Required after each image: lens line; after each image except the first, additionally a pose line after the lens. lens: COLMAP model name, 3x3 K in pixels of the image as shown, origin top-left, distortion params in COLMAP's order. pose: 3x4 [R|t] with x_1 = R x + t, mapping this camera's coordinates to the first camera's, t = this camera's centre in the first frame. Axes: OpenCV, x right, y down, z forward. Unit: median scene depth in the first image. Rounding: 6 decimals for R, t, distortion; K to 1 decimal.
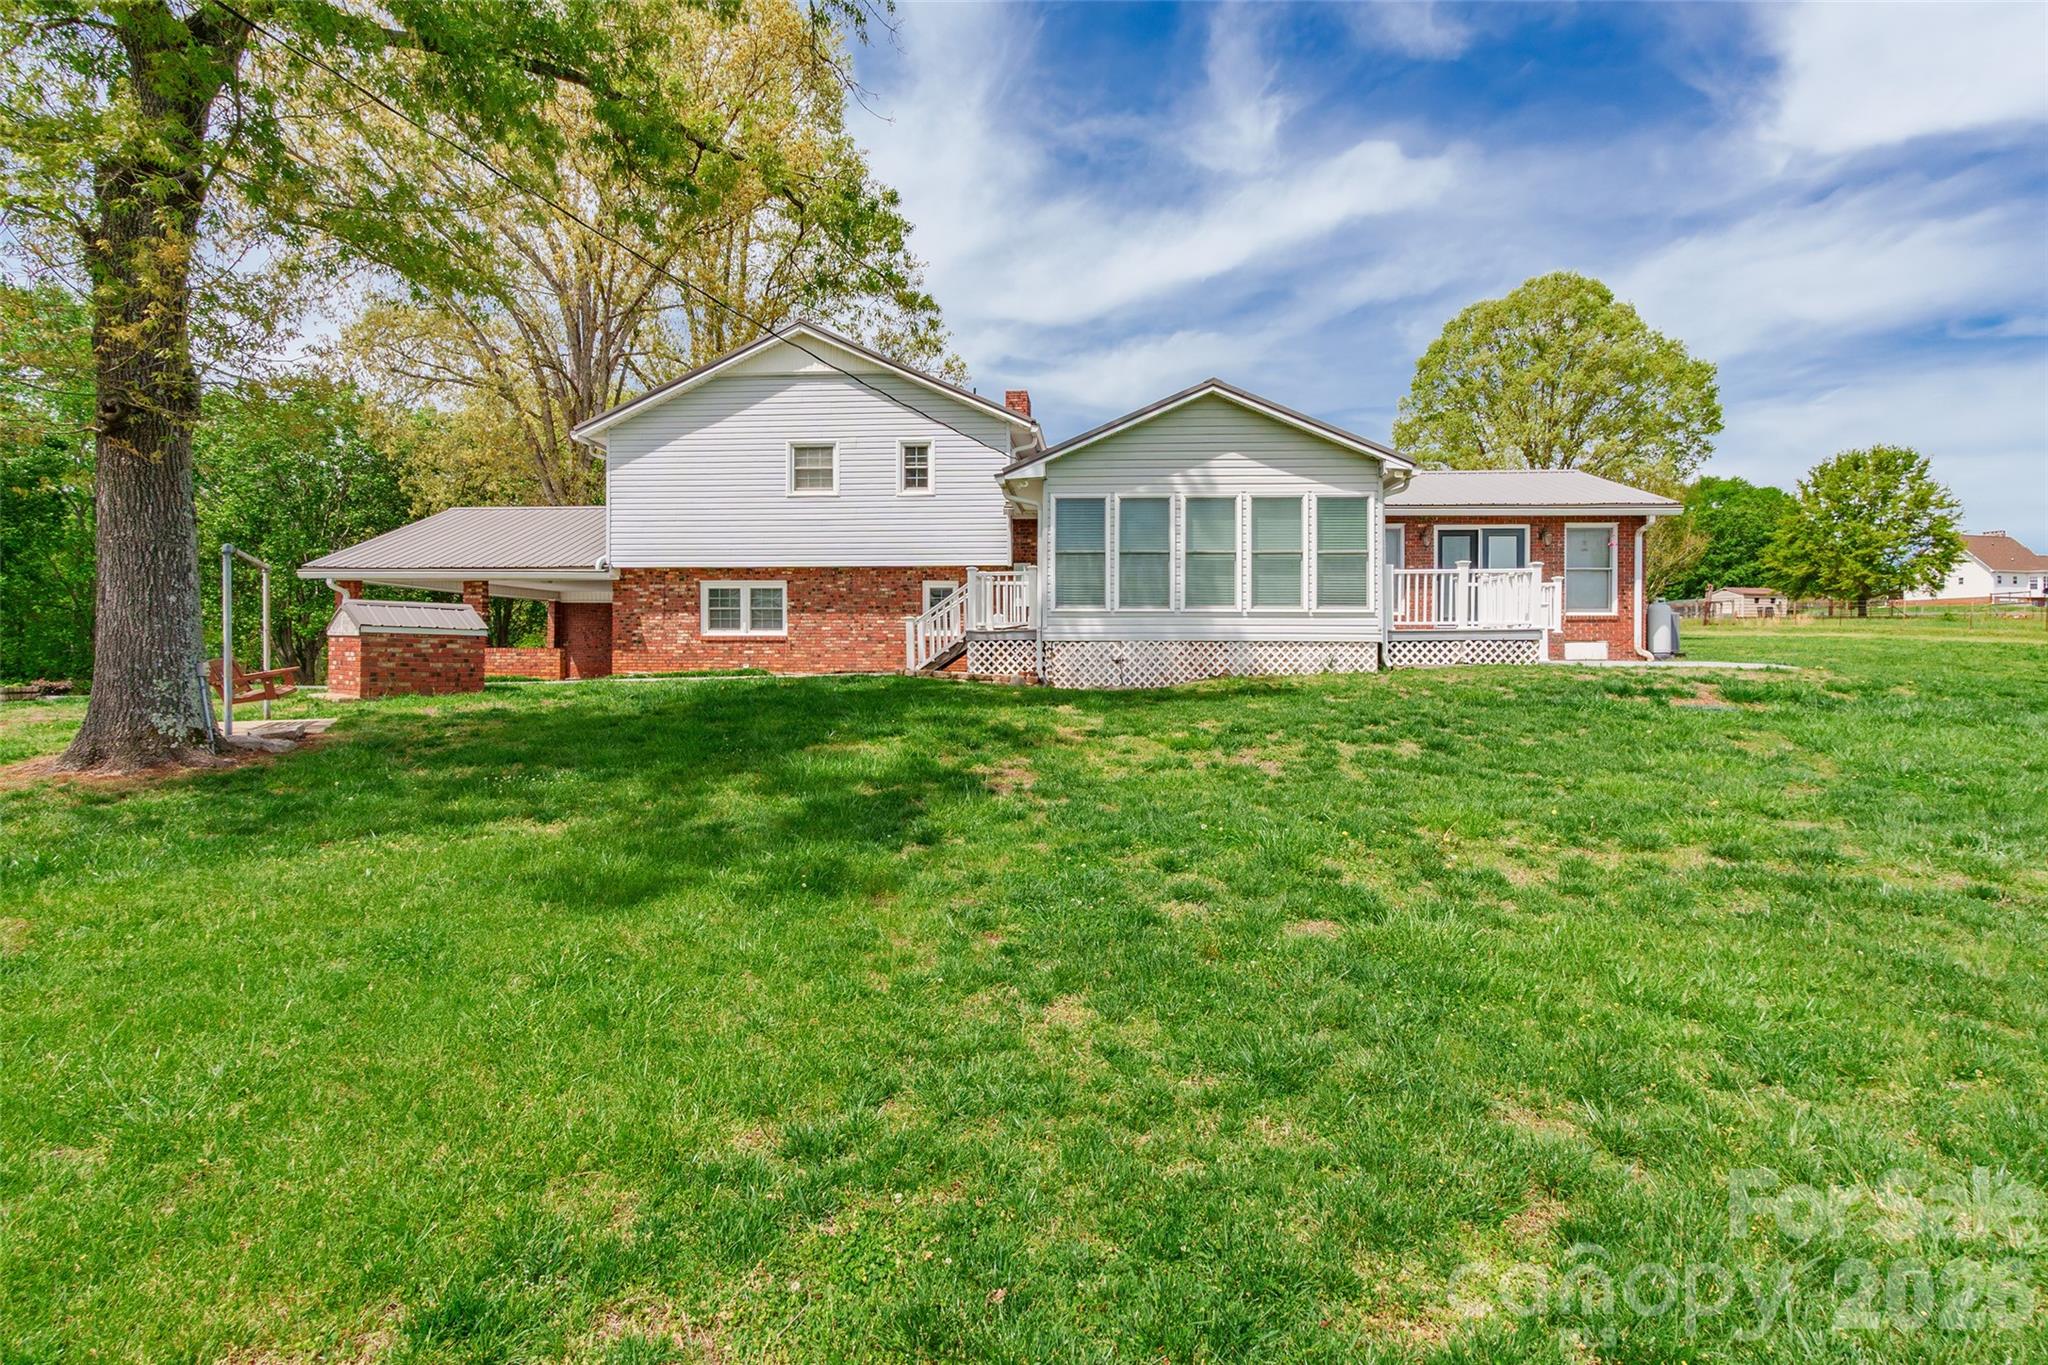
lens RADIAL K [[950.8, 0, 1024.3], [0, 950.8, 673.4], [0, 0, 1]] dist [0.000321, 0.000008]
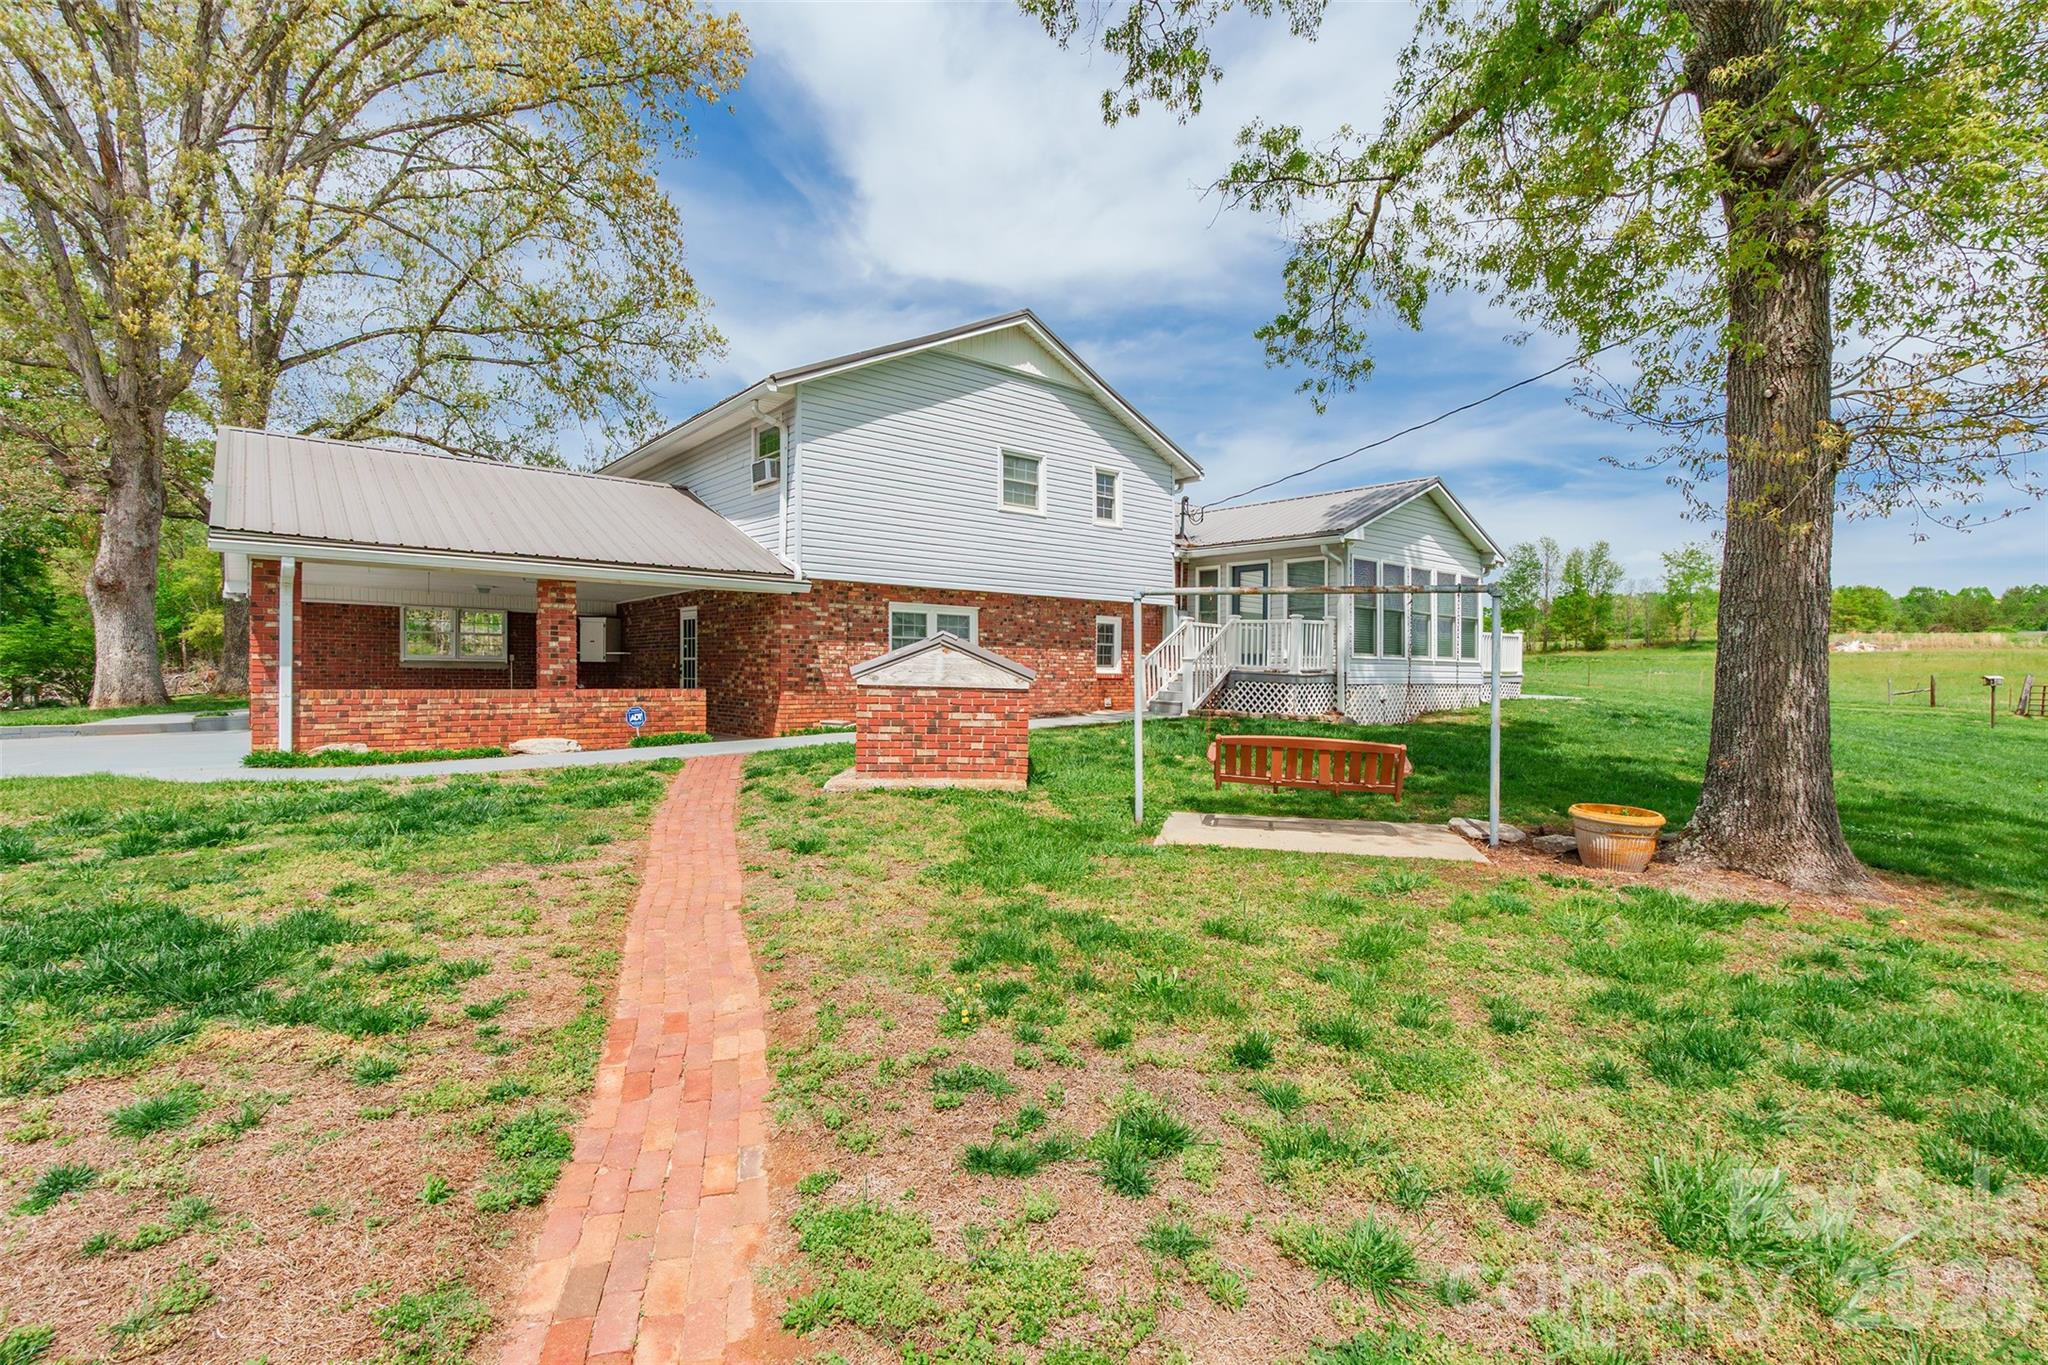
lens RADIAL K [[950.8, 0, 1023.2], [0, 950.8, 676.3], [0, 0, 1]] dist [0.000321, 0.000008]
pose [[0.716660, 0.000049, 0.697422, -0.829402], [0.006283, 0.999959, -0.006527, -0.031102], [-0.697394, 0.009059, 0.716631, 0.373914]]
